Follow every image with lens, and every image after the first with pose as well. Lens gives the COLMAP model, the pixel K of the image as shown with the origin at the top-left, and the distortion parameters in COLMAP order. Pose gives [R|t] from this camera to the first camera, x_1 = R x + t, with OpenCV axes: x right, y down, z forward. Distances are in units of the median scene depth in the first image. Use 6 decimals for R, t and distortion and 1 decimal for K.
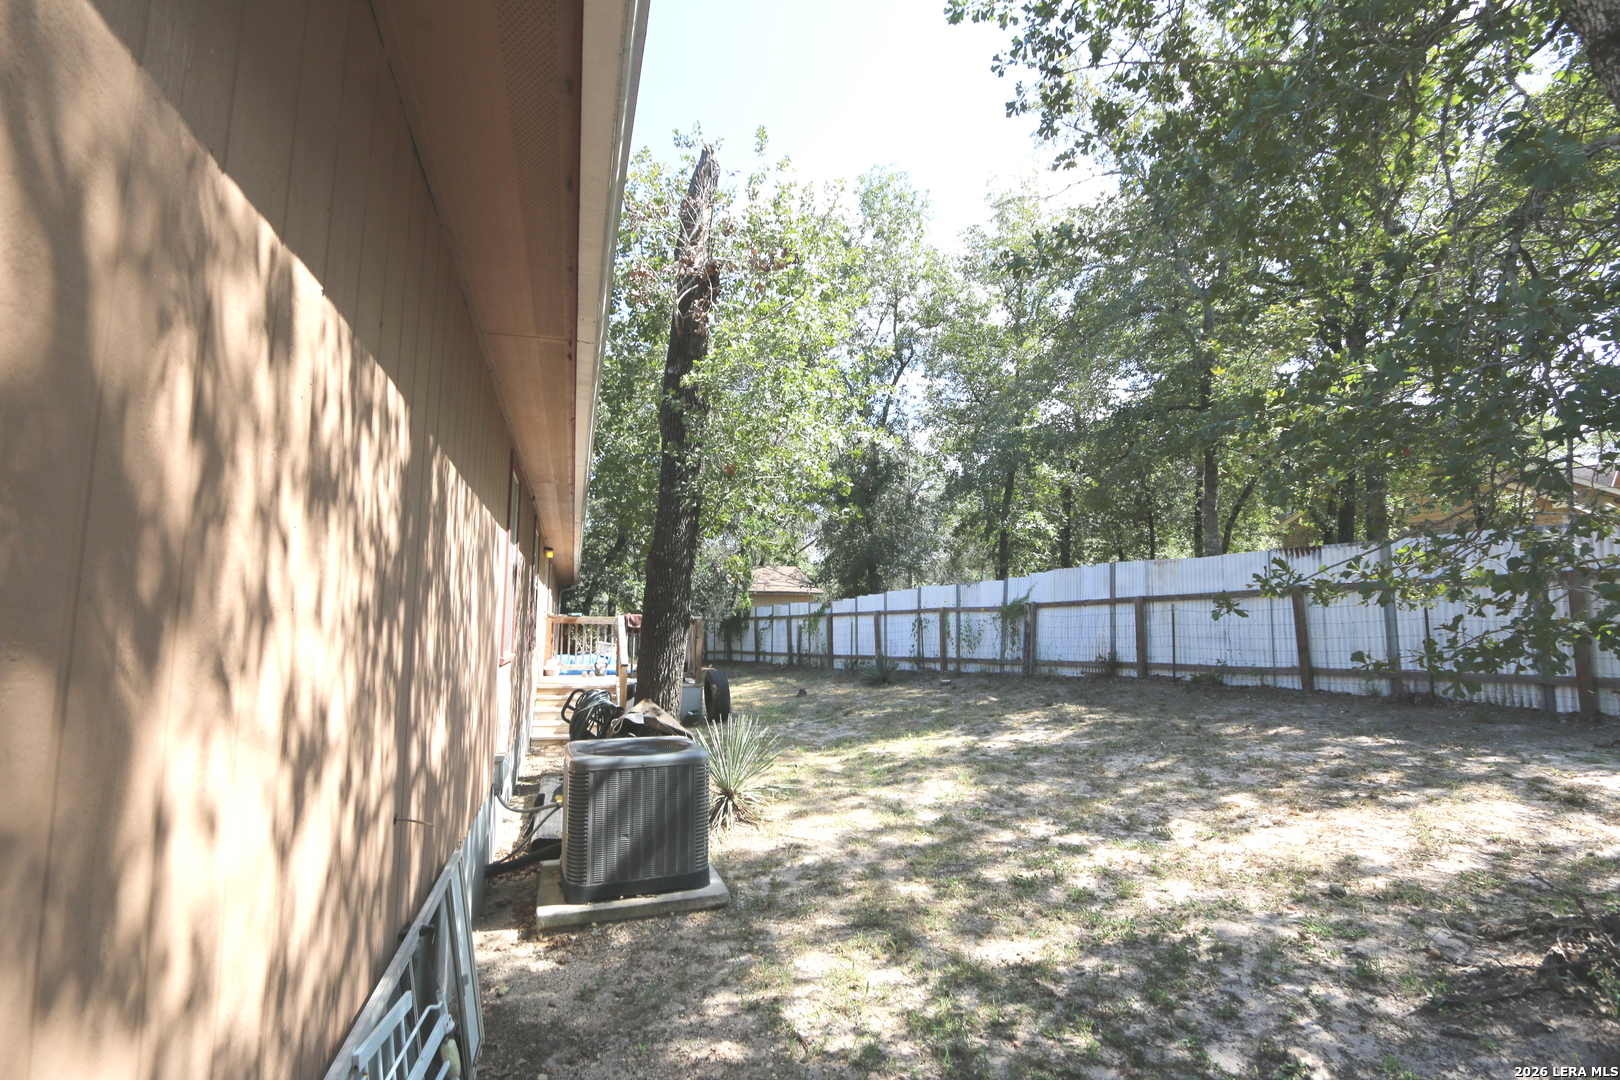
lens RADIAL K [[745.0, 0, 807.4], [0, 745.0, 546.6], [0, 0, 1]] dist [-0.020009, 0.001888]
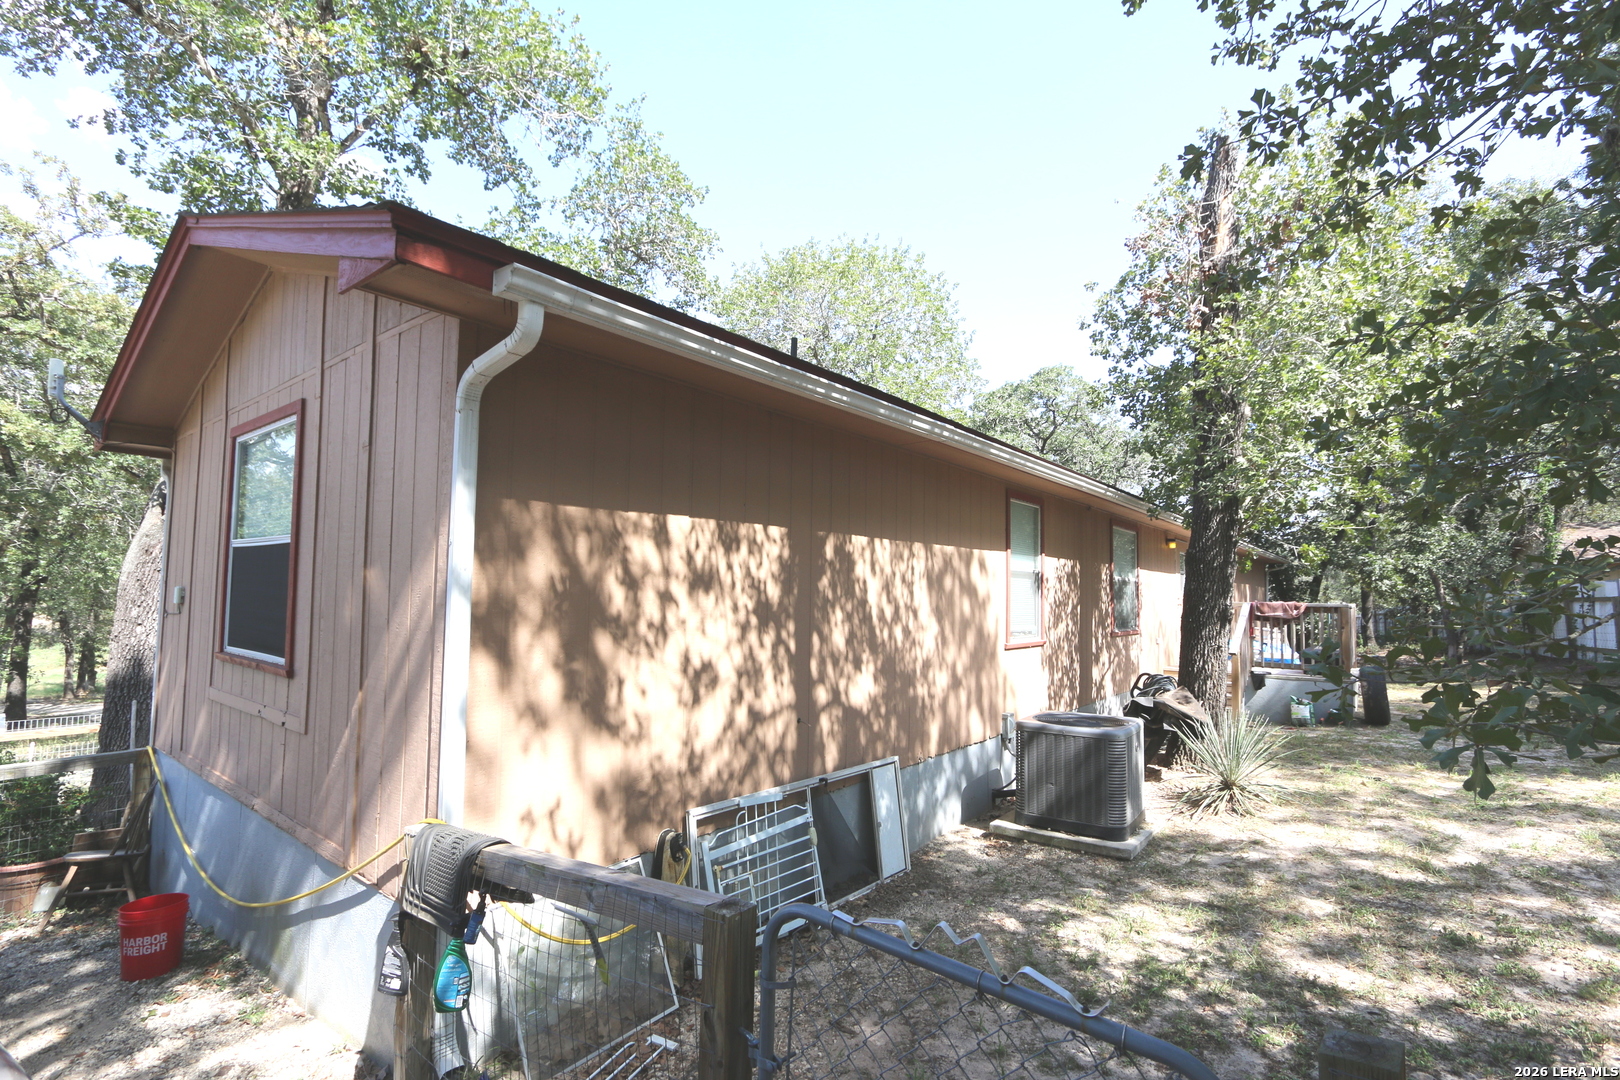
lens RADIAL K [[745.0, 0, 807.7], [0, 745.0, 542.8], [0, 0, 1]] dist [-0.020009, 0.001888]
pose [[0.572324, -0.045772, -0.818749, 0.616655], [0.070484, 0.997492, -0.006494, -0.059930], [0.816993, -0.053992, 0.574115, -0.087094]]
